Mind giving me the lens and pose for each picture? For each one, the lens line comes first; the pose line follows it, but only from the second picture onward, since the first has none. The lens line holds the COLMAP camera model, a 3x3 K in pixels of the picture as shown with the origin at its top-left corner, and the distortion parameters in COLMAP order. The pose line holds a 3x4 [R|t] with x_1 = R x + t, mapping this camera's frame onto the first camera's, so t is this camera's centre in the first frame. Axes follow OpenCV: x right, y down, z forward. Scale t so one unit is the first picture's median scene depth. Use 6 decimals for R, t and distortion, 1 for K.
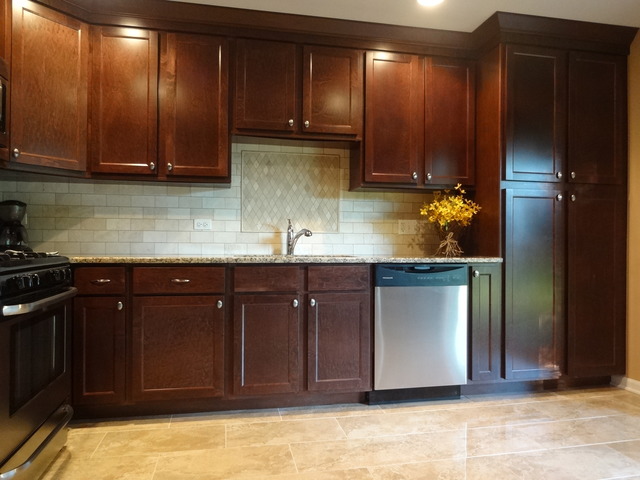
lens RADIAL K [[468.8, 0, 321.6], [0, 468.8, 239.4], [0, 0, 1]] dist [-0.000406, -0.003813]
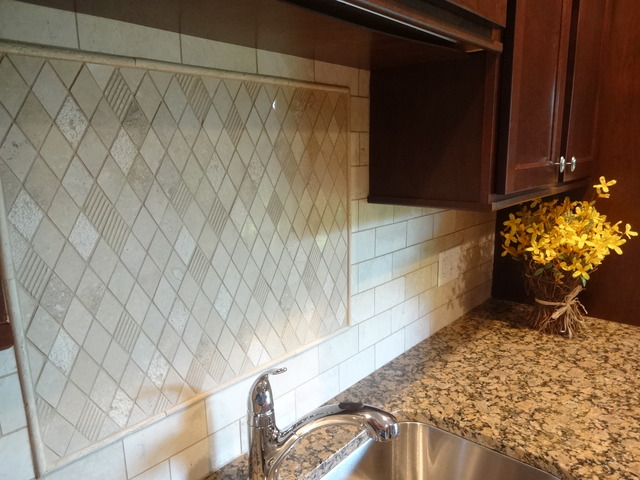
lens RADIAL K [[468.8, 0, 320.8], [0, 468.8, 240.7], [0, 0, 1]] dist [-0.000406, -0.003813]
pose [[0.801343, -0.135827, 0.582581, -0.184854], [0.015587, 0.978292, 0.206645, -0.158992], [-0.598002, -0.156513, 0.786064, 0.824220]]
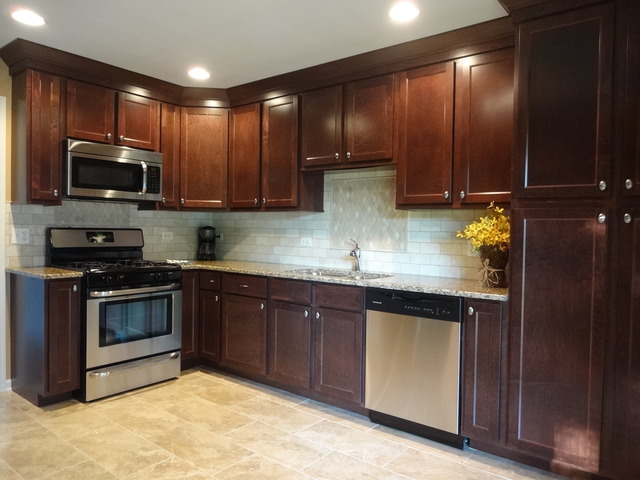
lens RADIAL K [[468.8, 0, 322.4], [0, 468.8, 240.4], [0, 0, 1]] dist [-0.000406, -0.003813]
pose [[0.644873, 0.023833, -0.763918, 0.755447], [-0.007510, 0.999663, 0.024848, -0.069535], [0.764252, -0.010286, 0.644835, 0.228512]]
